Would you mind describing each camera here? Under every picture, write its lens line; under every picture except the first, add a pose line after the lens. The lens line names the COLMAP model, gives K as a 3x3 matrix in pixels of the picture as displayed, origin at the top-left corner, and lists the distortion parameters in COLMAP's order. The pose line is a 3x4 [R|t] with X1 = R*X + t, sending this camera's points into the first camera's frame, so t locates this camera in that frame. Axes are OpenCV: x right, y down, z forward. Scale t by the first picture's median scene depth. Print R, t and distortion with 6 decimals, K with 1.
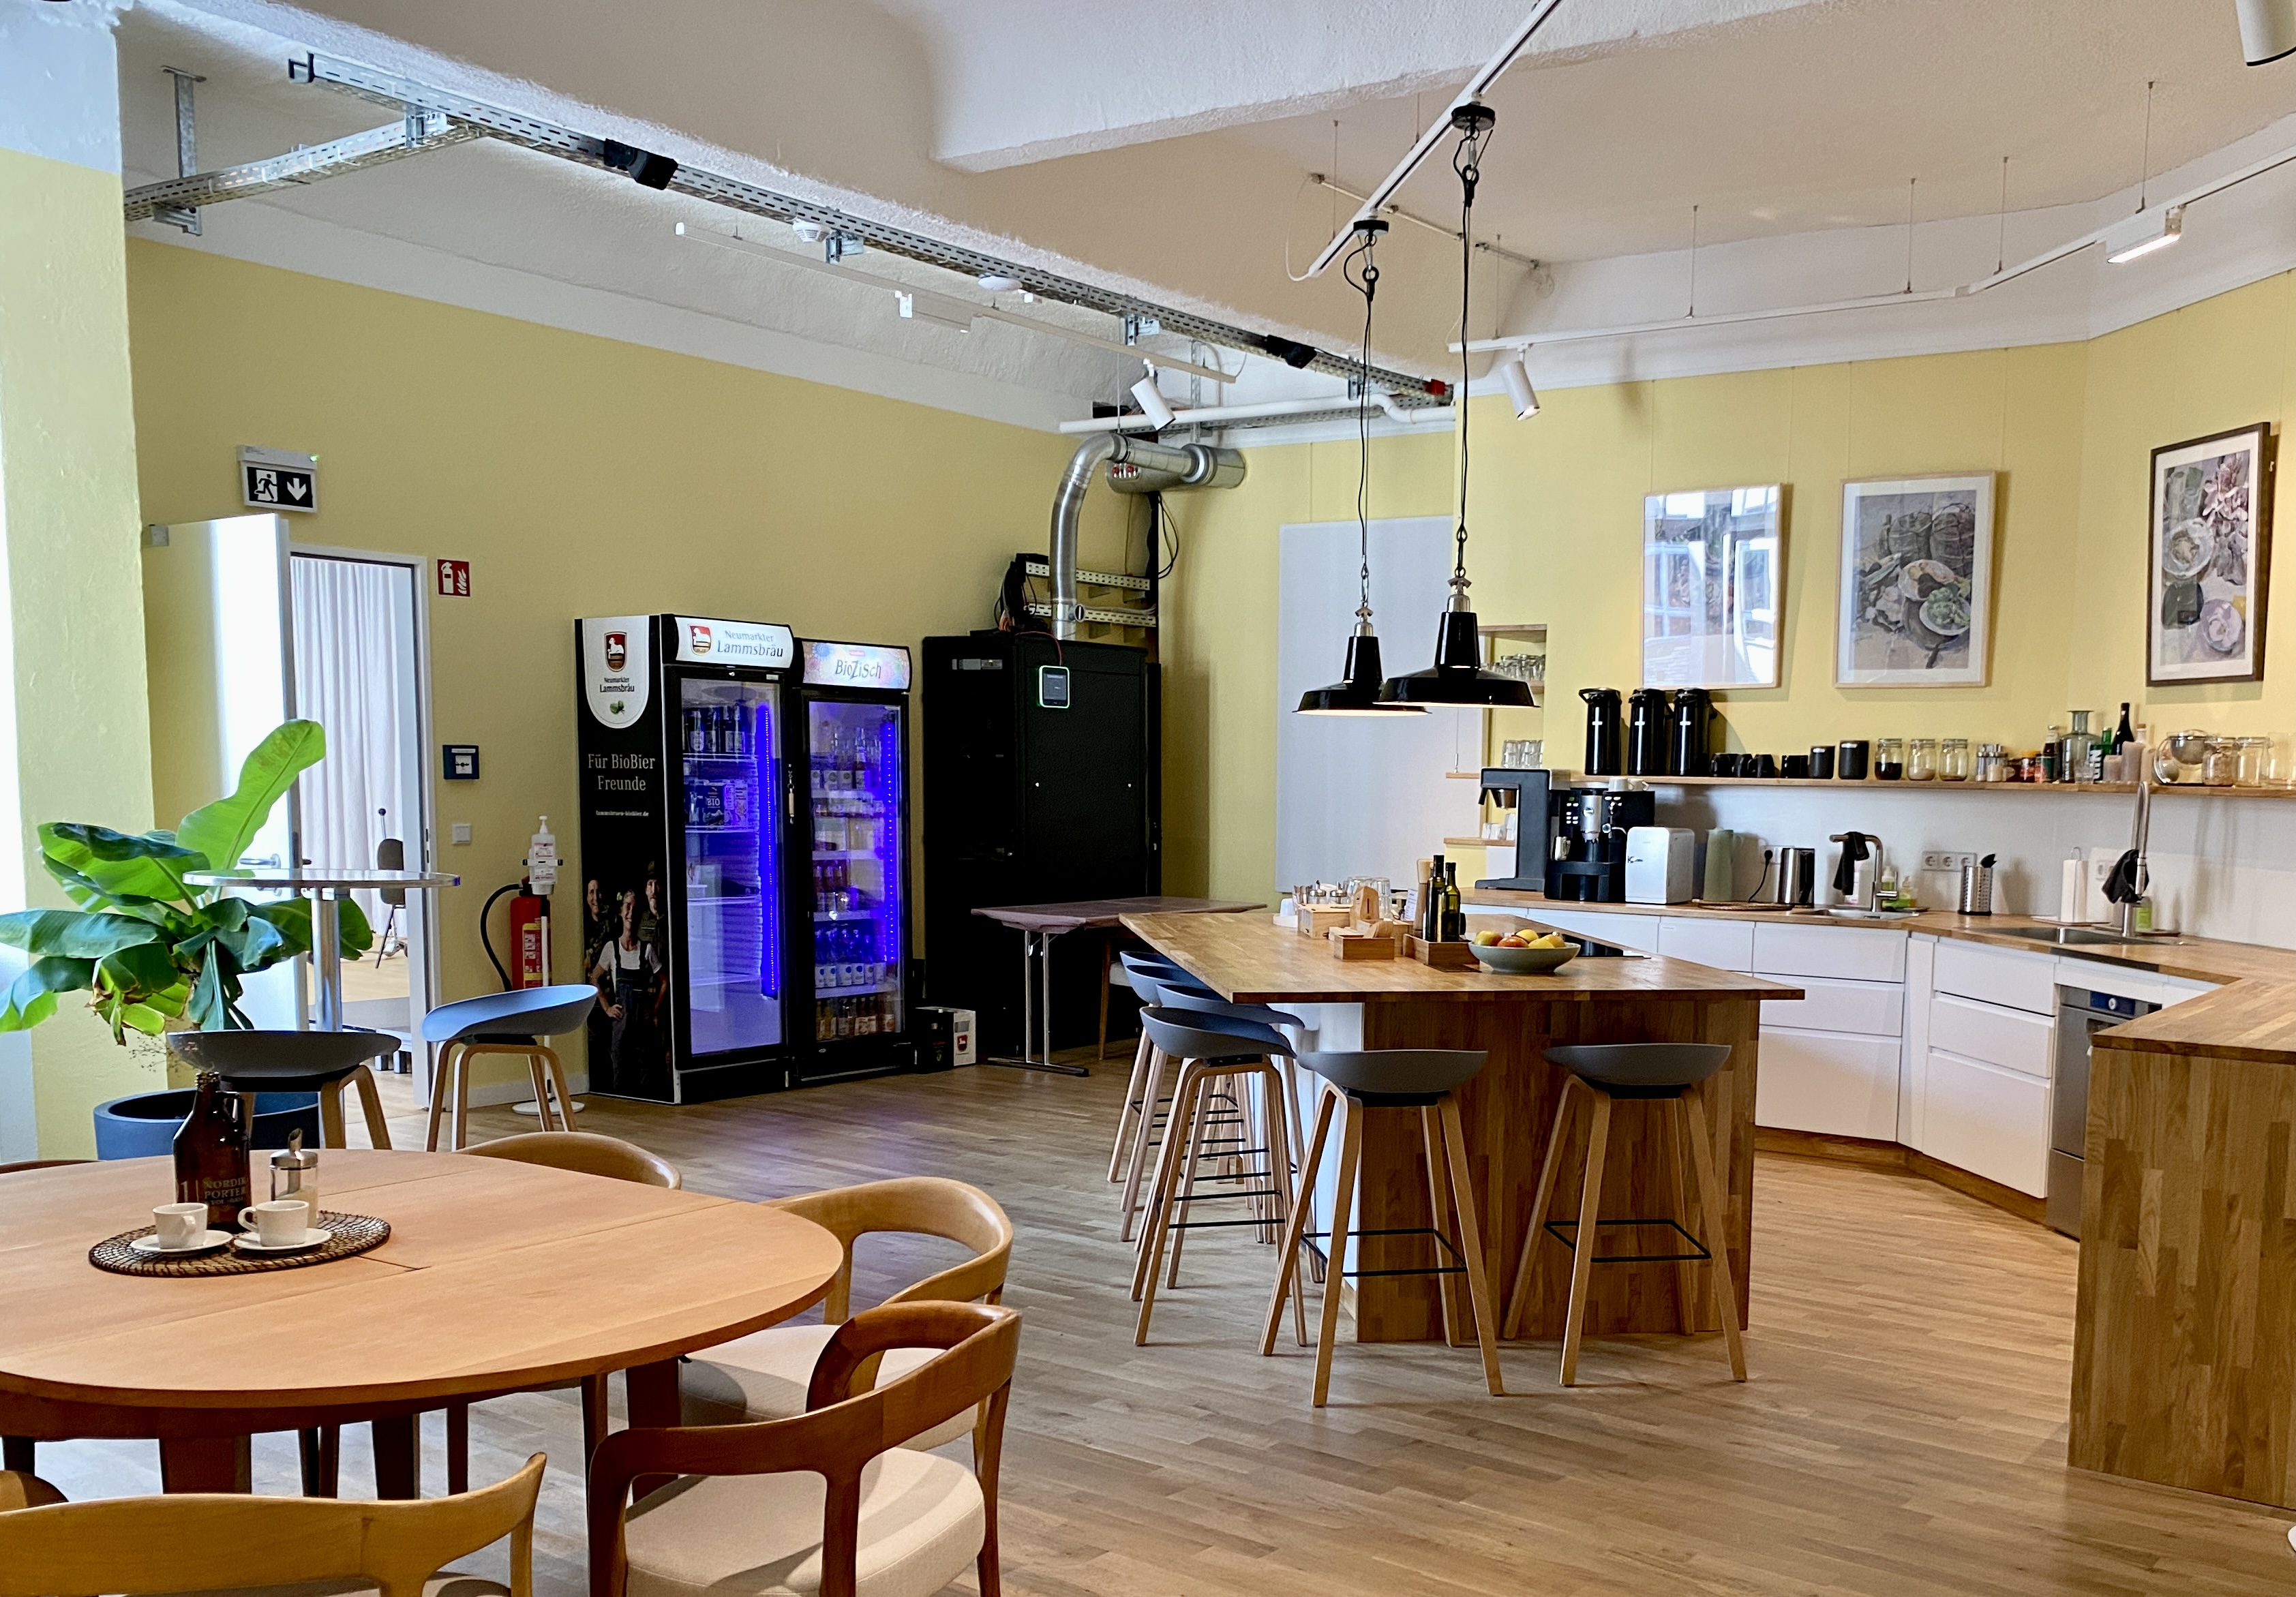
lens RADIAL K [[2130.4, 0, 1148.0], [0, 2130.4, 798.5], [0, 0, 1]] dist [0.010173, 0.004453]
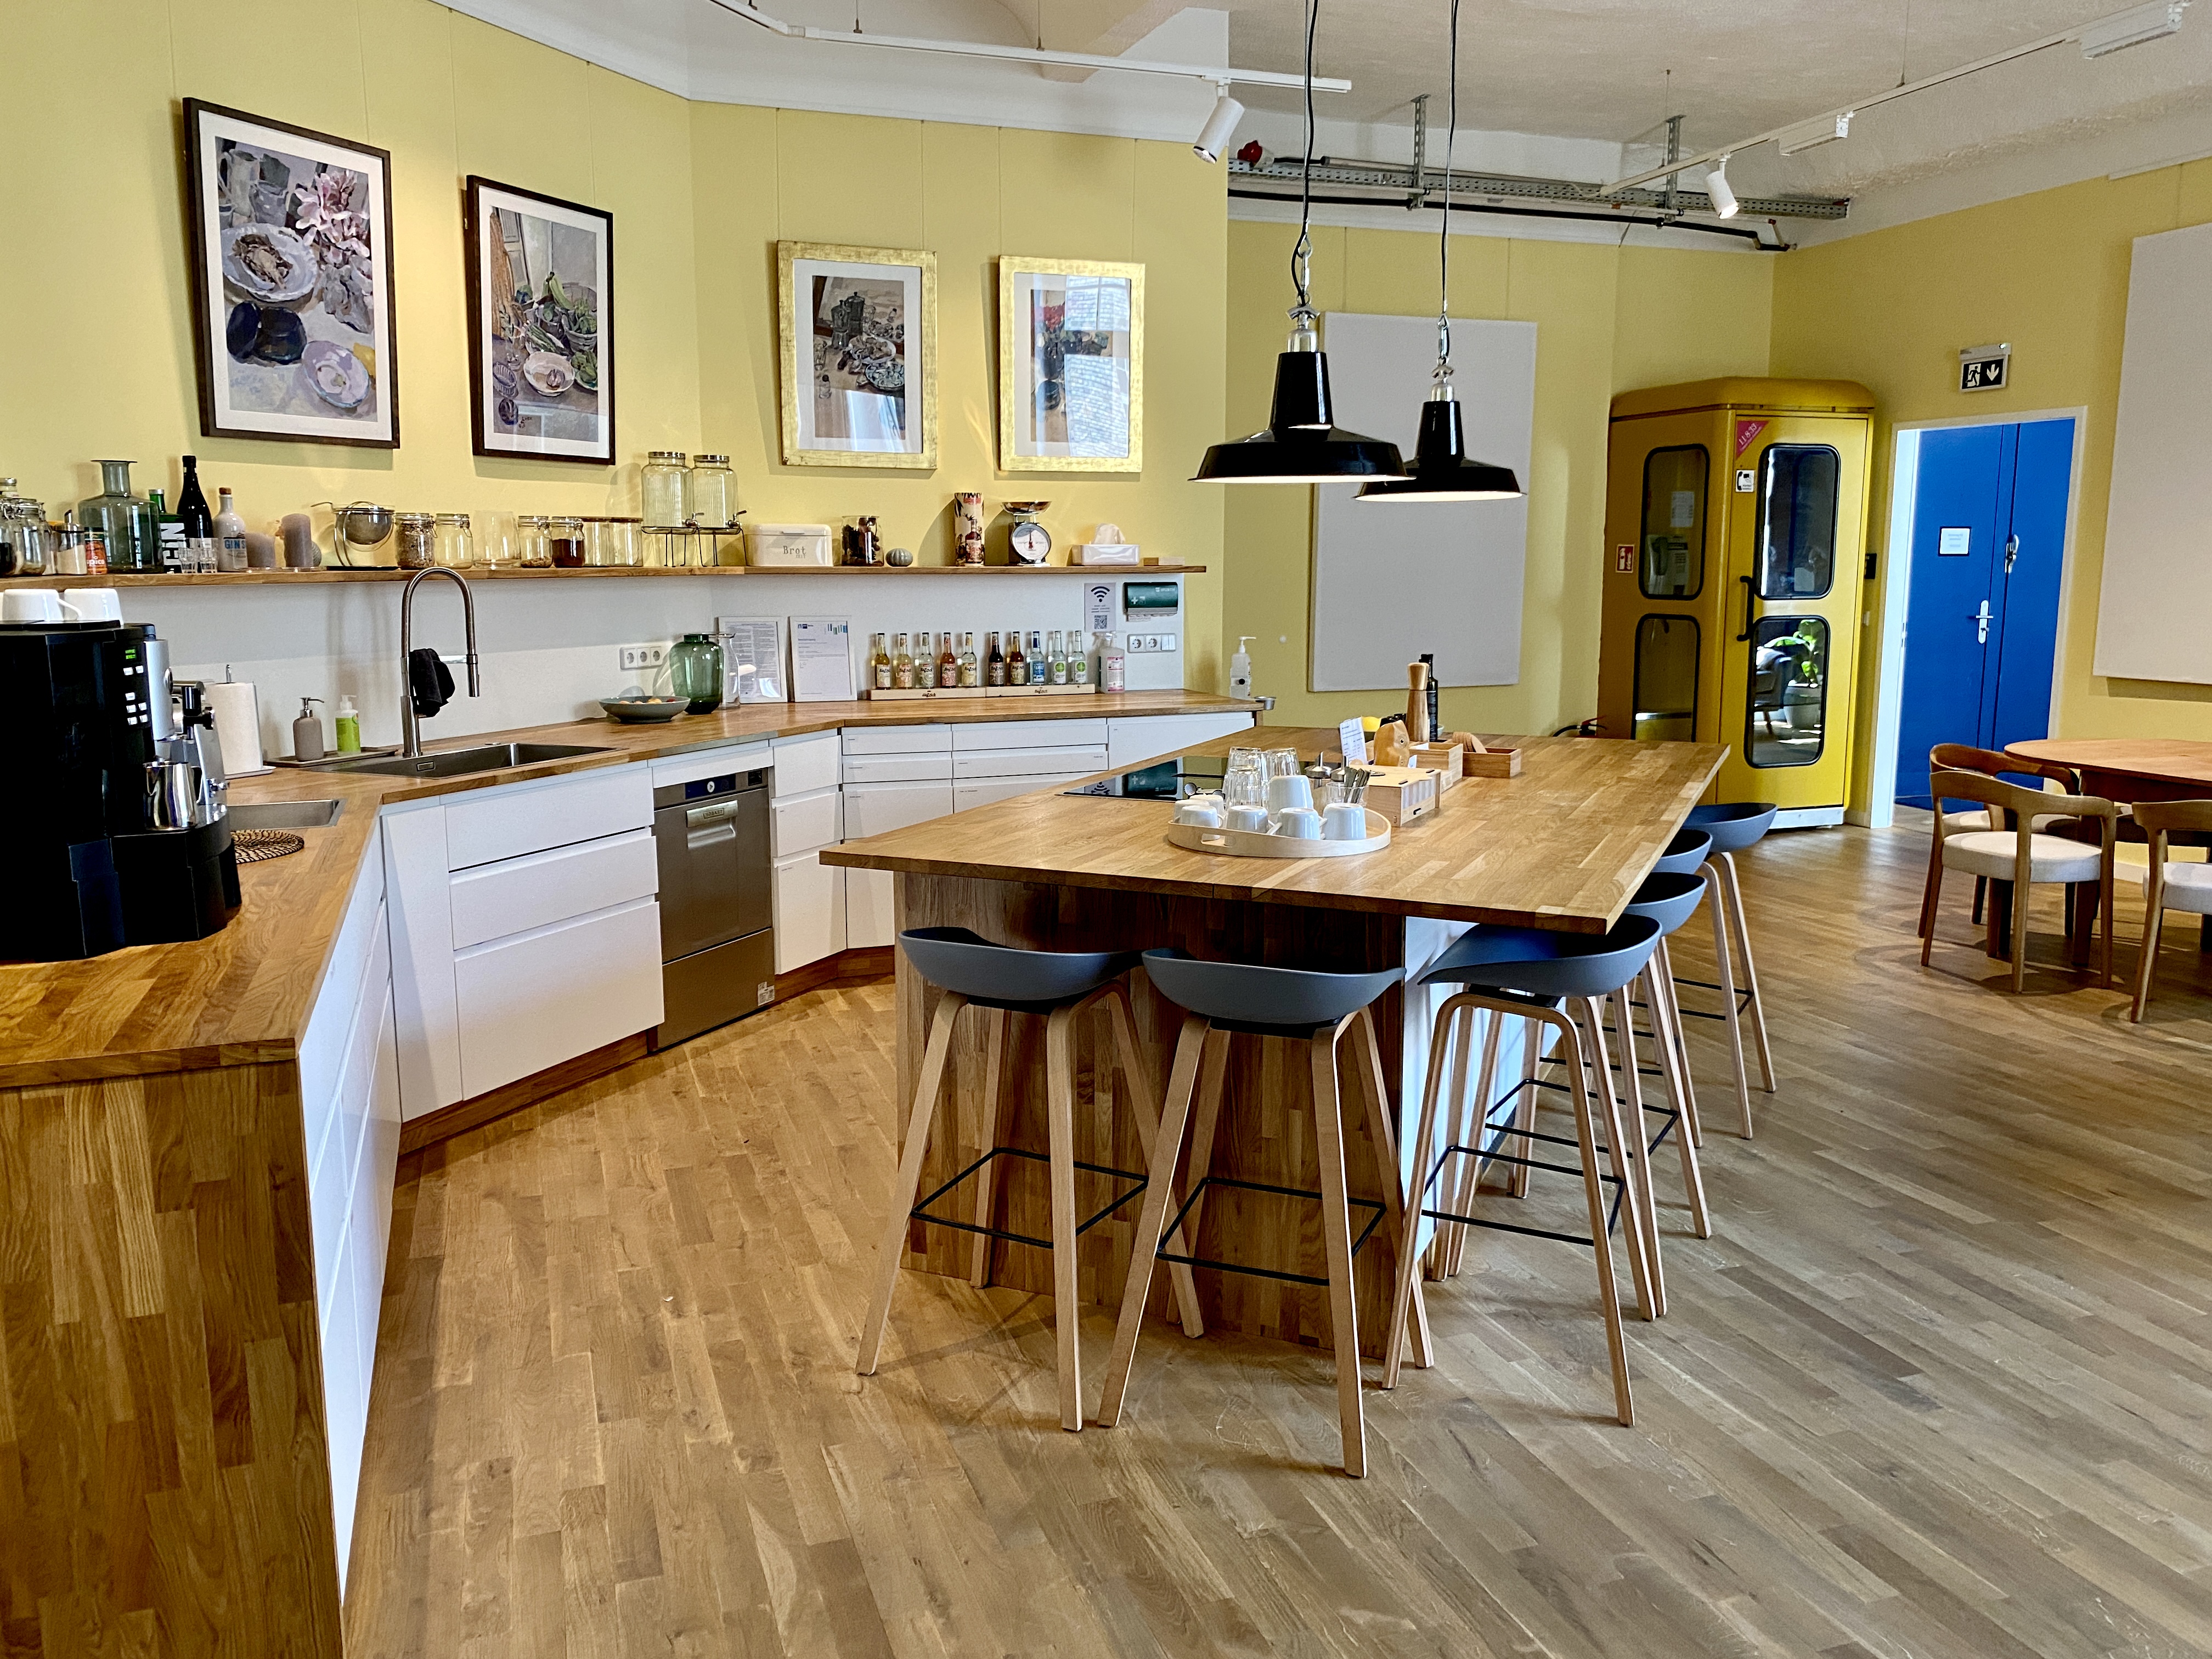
lens RADIAL K [[1696.0, 0, 1106.0], [0, 1696.0, 829.5], [0, 0, 1]] dist [-0.006297, 0.000097]
pose [[-0.837751, -0.102583, 0.536330, -0.125682], [-0.004943, 0.983580, 0.180406, -0.027245], [-0.546030, 0.148485, -0.824502, 1.417713]]
